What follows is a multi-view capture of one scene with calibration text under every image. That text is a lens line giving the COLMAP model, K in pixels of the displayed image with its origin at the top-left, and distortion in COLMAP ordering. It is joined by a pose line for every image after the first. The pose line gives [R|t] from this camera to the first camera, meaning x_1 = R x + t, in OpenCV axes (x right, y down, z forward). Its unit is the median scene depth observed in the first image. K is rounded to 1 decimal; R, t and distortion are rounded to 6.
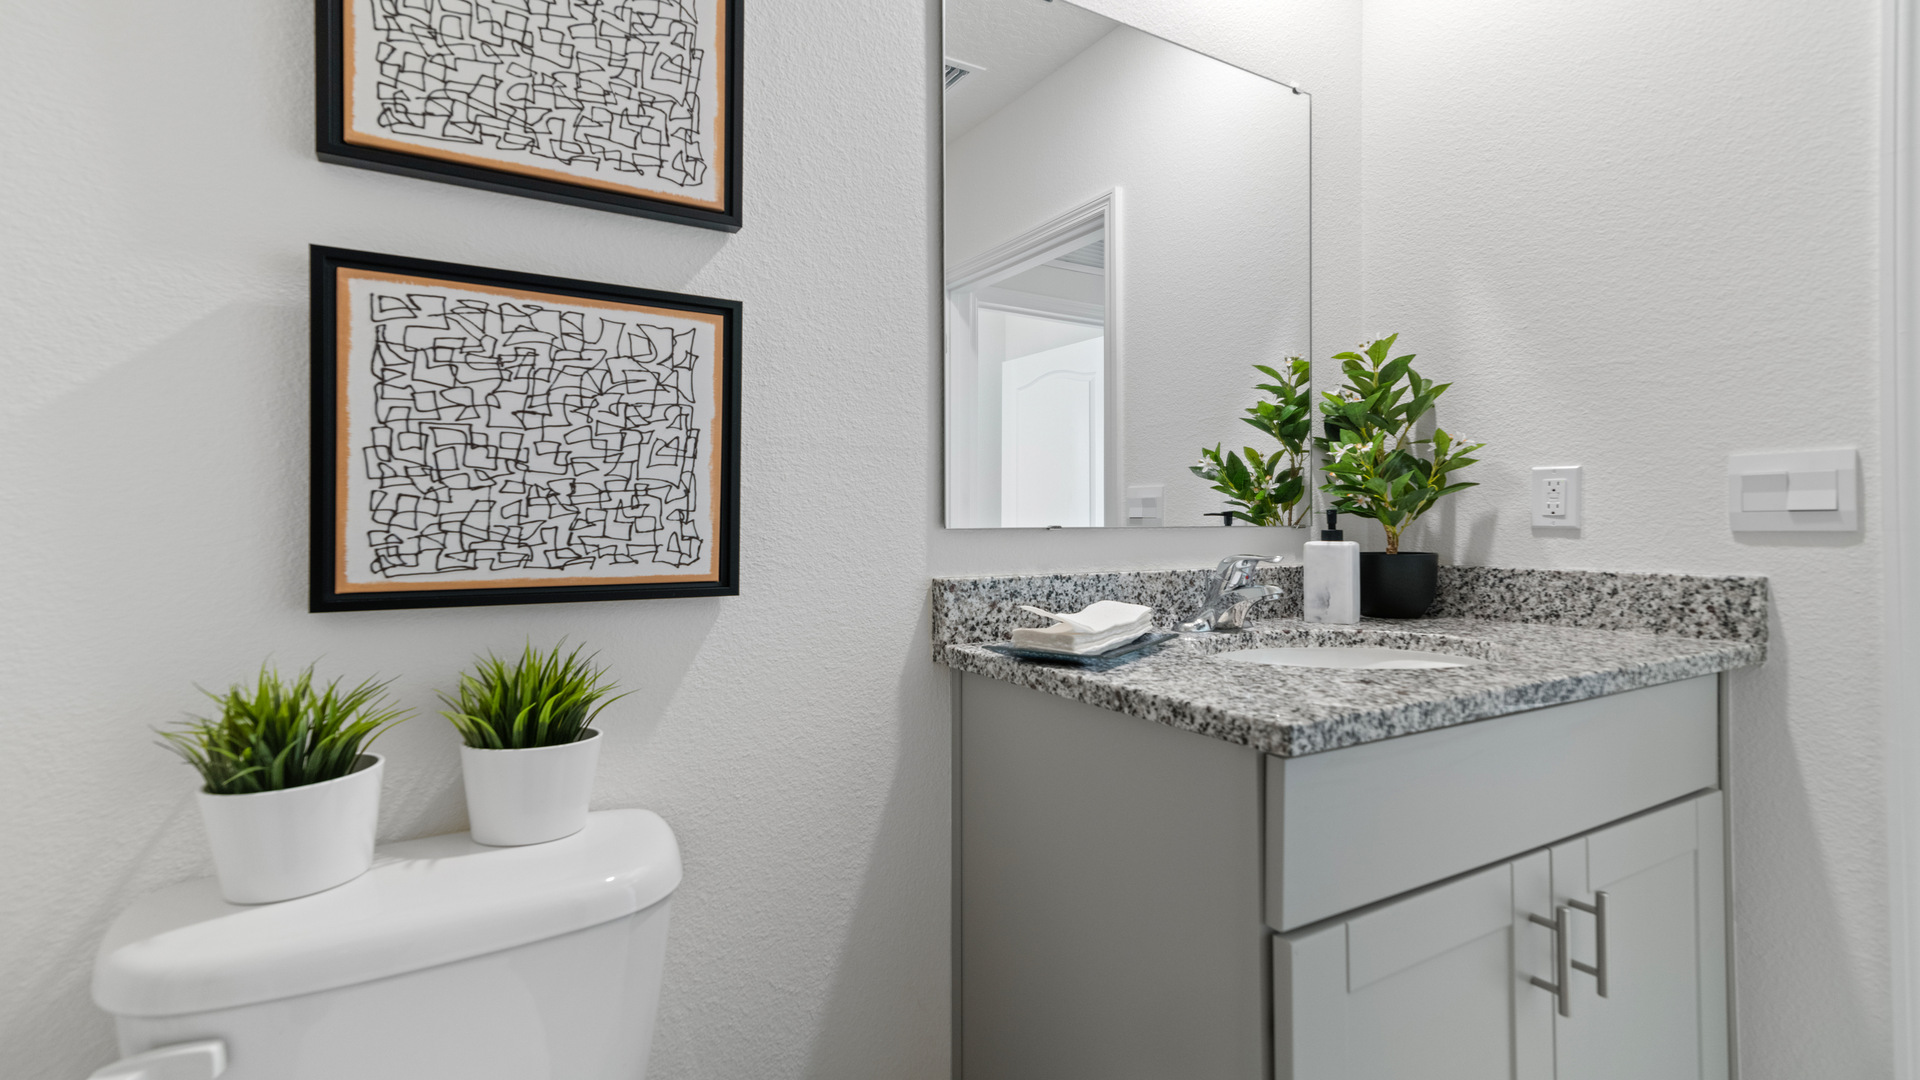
lens RADIAL K [[906.0, 0, 960.5], [0, 906.0, 513.9], [0, 0, 1]] dist [0.011658, -0.001961]
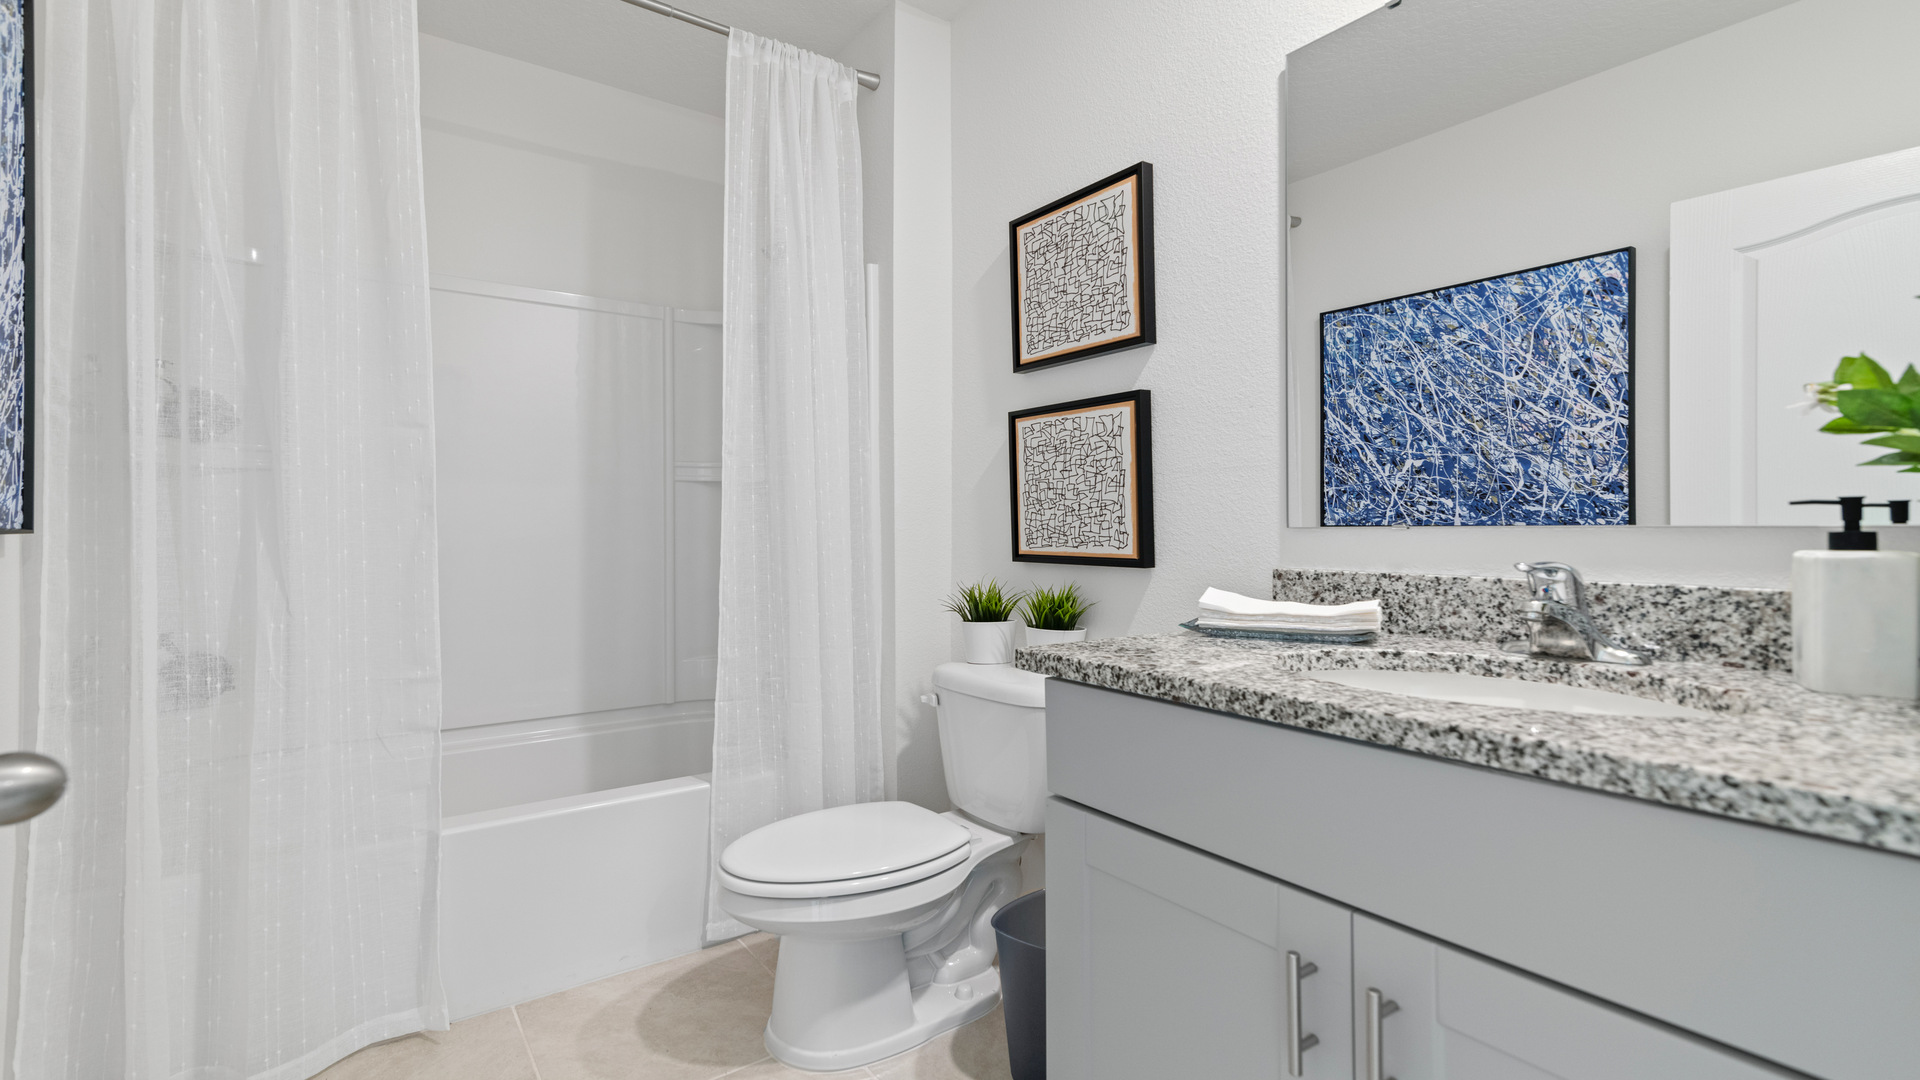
lens RADIAL K [[906.0, 0, 959.5], [0, 906.0, 531.6], [0, 0, 1]] dist [0.011658, -0.001961]
pose [[0.053680, 0.003329, -0.998553, 1.474010], [0.010592, 0.999936, 0.003903, 0.014665], [0.998502, -0.010786, 0.053641, 0.619042]]
